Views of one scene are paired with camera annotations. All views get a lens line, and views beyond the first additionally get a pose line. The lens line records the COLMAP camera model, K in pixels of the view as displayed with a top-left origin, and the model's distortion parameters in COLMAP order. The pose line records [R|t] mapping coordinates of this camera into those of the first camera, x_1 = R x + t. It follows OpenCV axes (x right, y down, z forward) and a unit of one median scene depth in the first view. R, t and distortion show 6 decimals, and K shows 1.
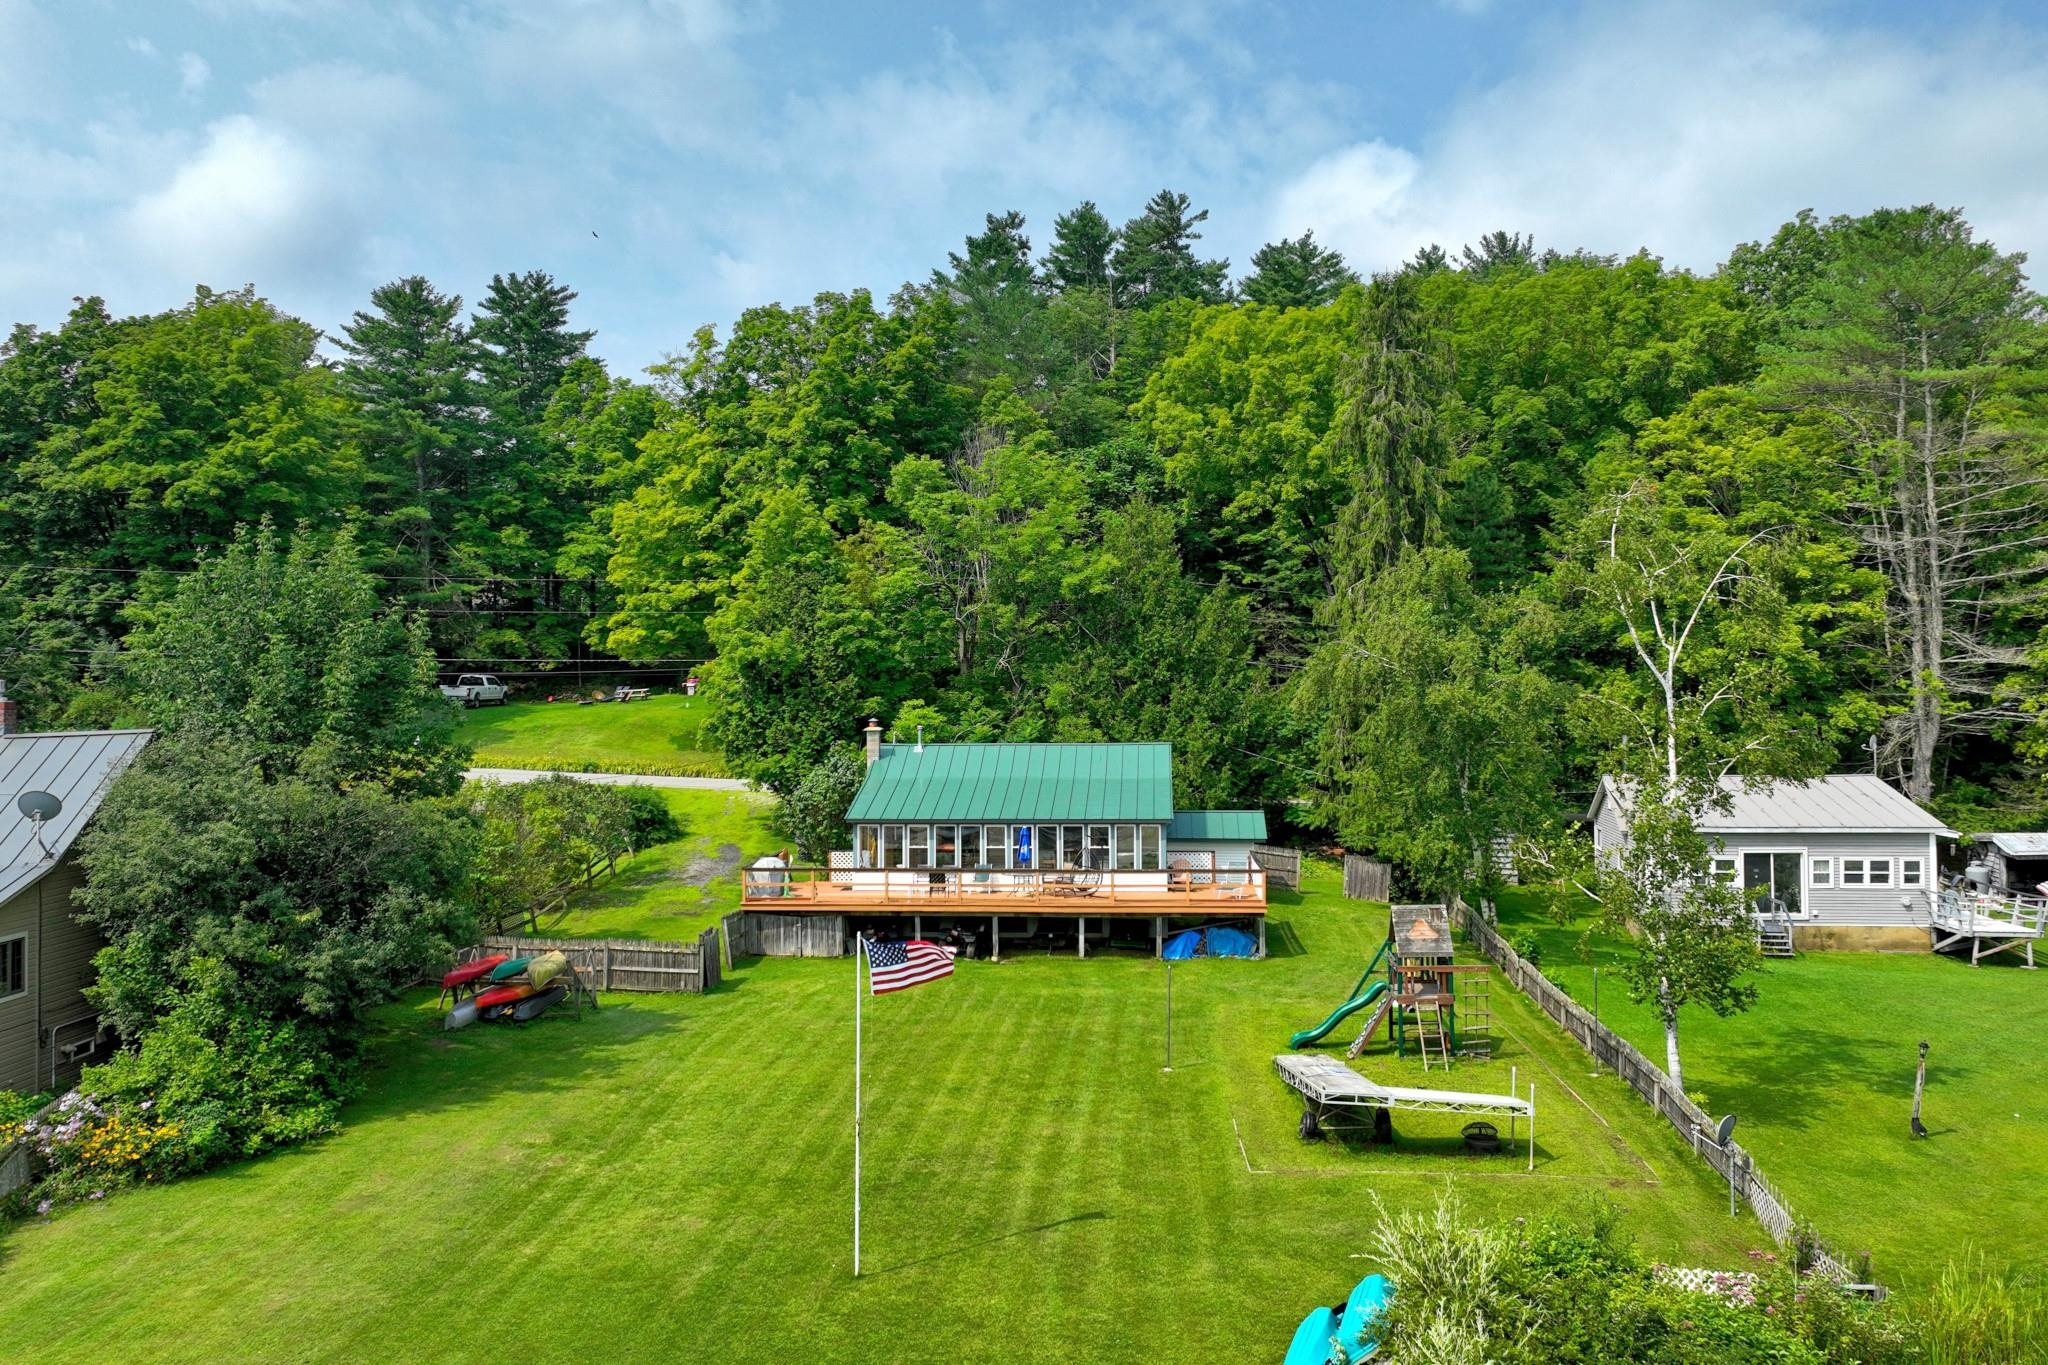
lens RADIAL K [[1729.6, 0, 872.8], [0, 1729.6, 677.9], [0, 0, 1]] dist [0.009049, -0.003004]
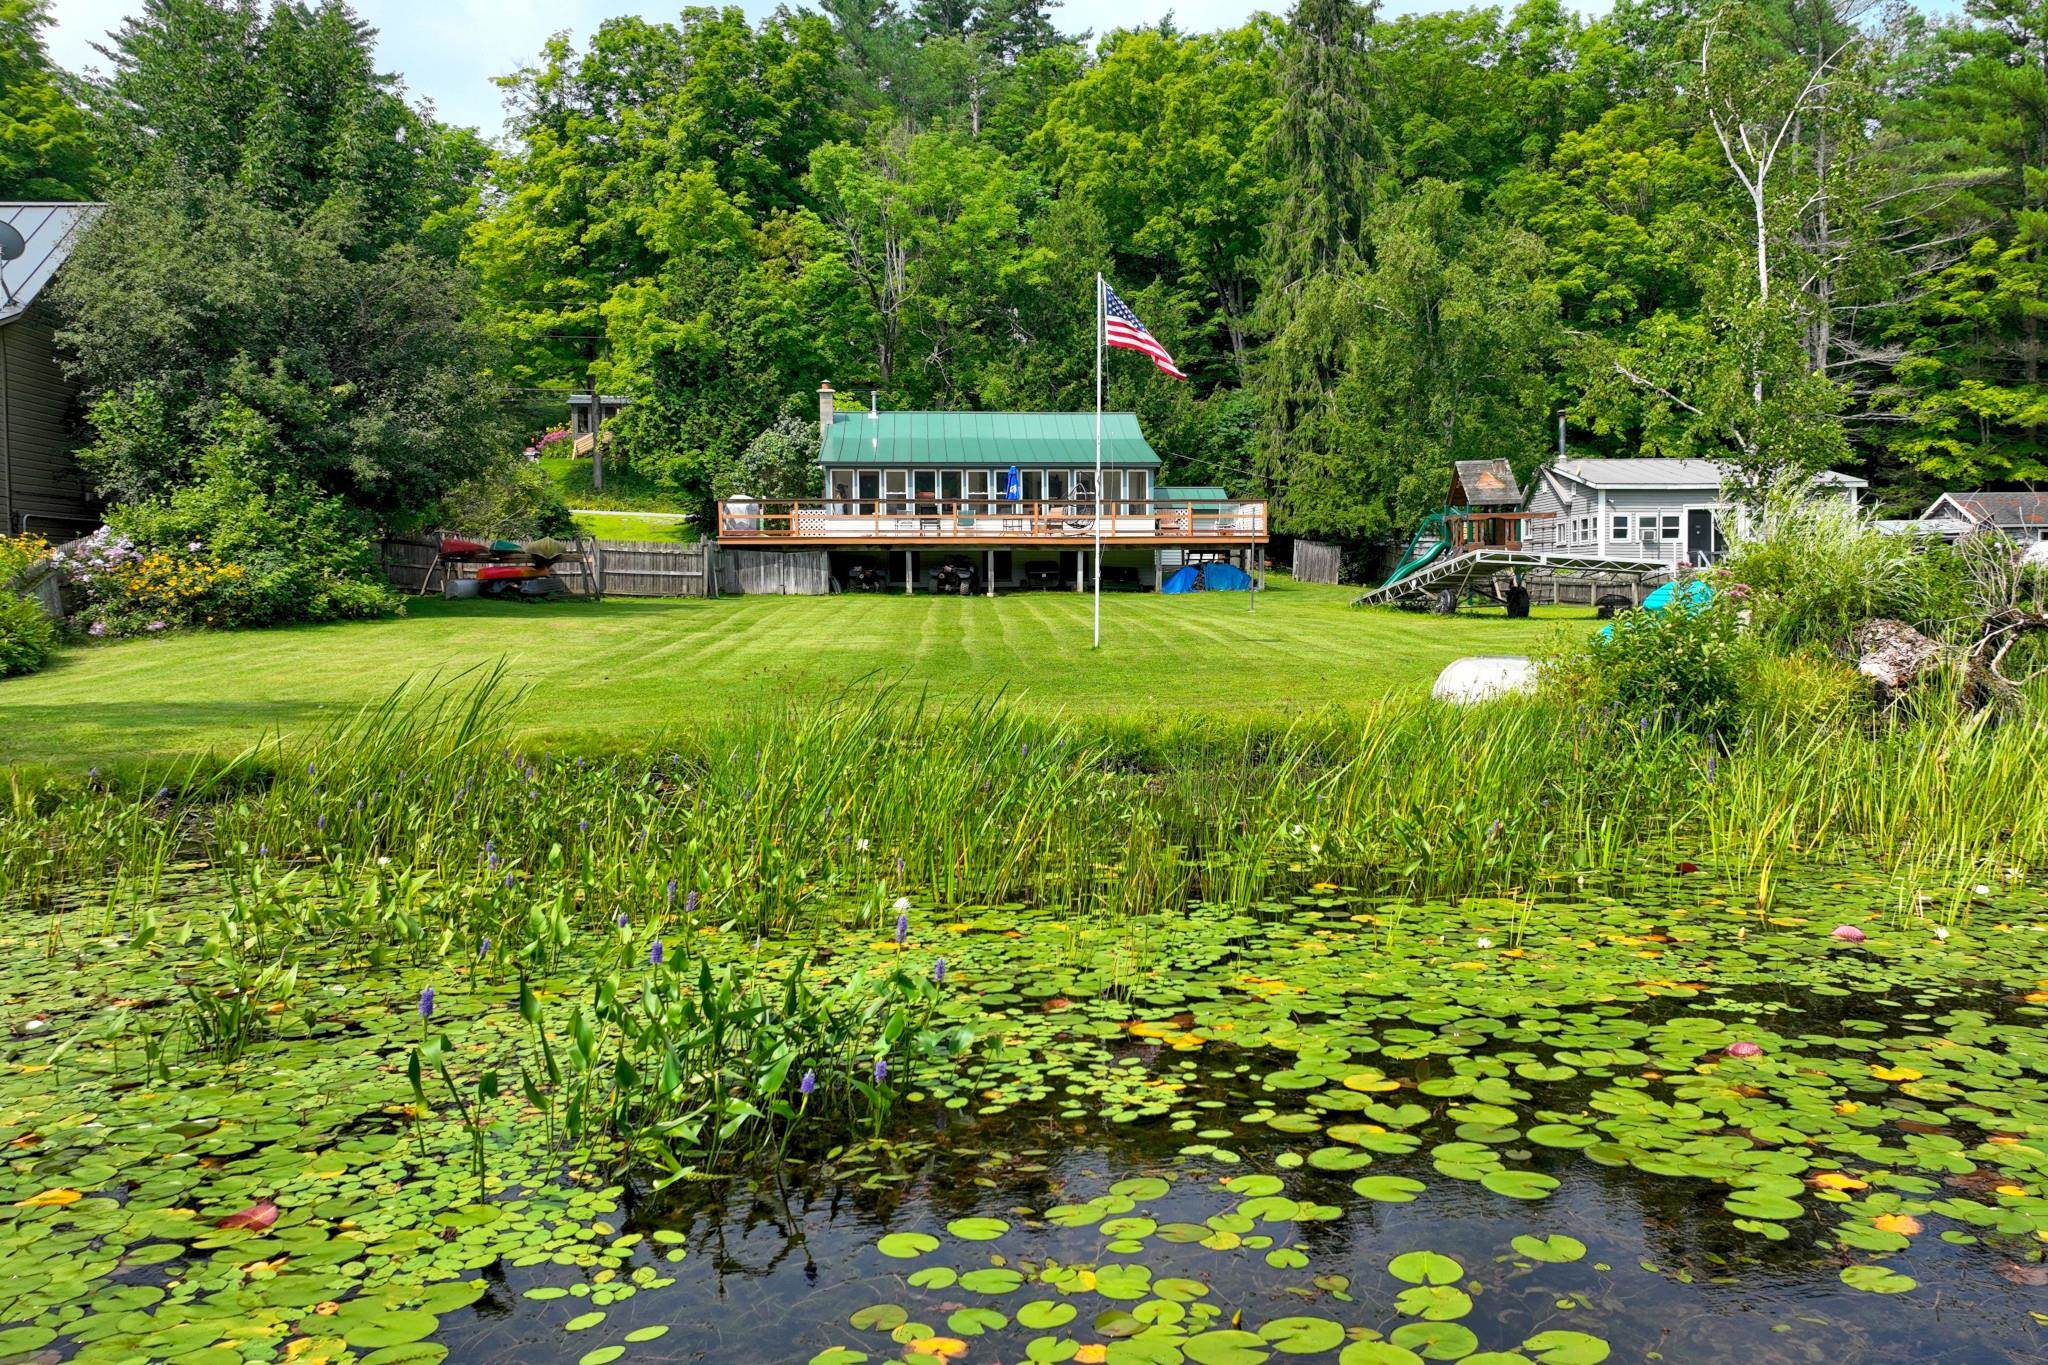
lens RADIAL K [[1784.2, 0, 1025.8], [0, 1784.2, 648.6], [0, 0, 1]] dist [0.004176, 0.007794]
pose [[0.979469, -0.006965, 0.201474, -0.073820], [-0.005630, 0.998068, 0.061873, 0.089161], [-0.201516, -0.061737, 0.977538, 0.024569]]
